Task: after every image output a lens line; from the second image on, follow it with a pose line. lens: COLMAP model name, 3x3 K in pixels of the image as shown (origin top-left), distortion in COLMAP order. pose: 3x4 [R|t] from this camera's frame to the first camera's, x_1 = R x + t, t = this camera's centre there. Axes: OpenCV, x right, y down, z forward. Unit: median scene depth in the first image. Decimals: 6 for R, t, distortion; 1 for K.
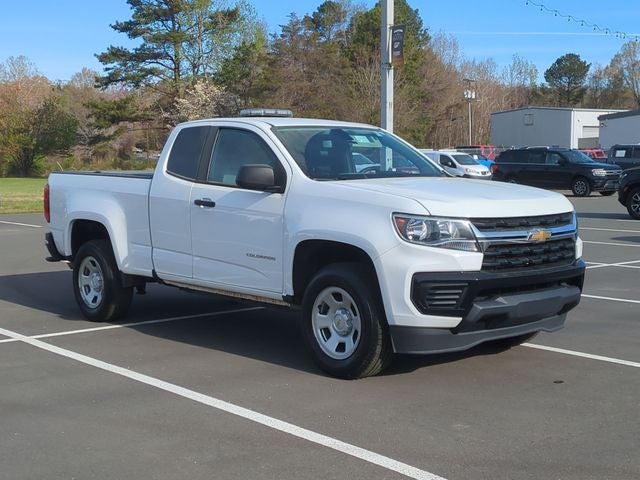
lens RADIAL K [[1010.7, 0, 320.0], [0, 1010.7, 240.0], [0, 0, 1]] dist [-0.035504, -0.088380]
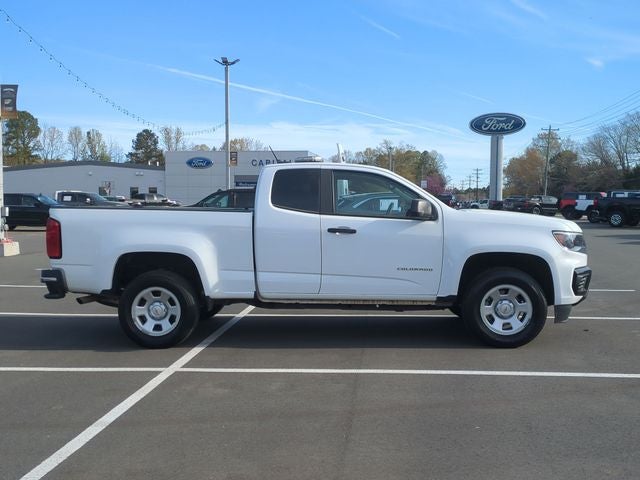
lens RADIAL K [[468.3, 0, 320.0], [0, 468.3, 240.0], [0, 0, 1]] dist [0.008249, 0.002281]
pose [[0.661147, -0.055179, 0.748225, -0.608548], [0.054635, 0.998185, 0.025337, -0.045216], [-0.748265, 0.024128, 0.662961, 0.707379]]
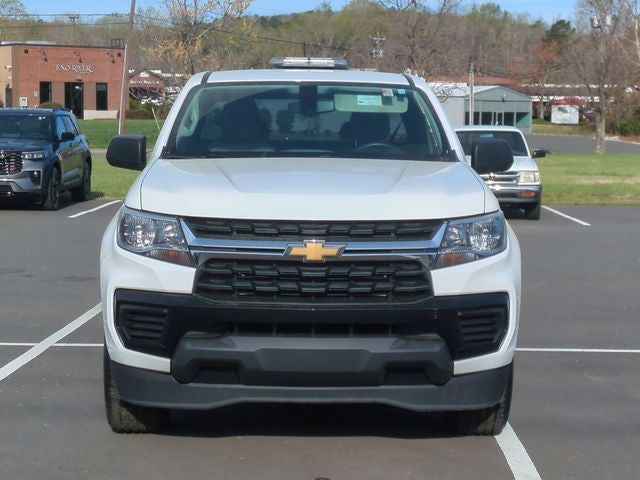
lens RADIAL K [[1524.3, 0, 320.0], [0, 1524.3, 240.0], [0, 0, 1]] dist [0.030697, 0.093180]
pose [[0.782531, 0.066060, -0.619097, 0.739557], [-0.068824, 0.997439, 0.019437, -0.027677], [0.618795, 0.027399, 0.785074, 0.202985]]
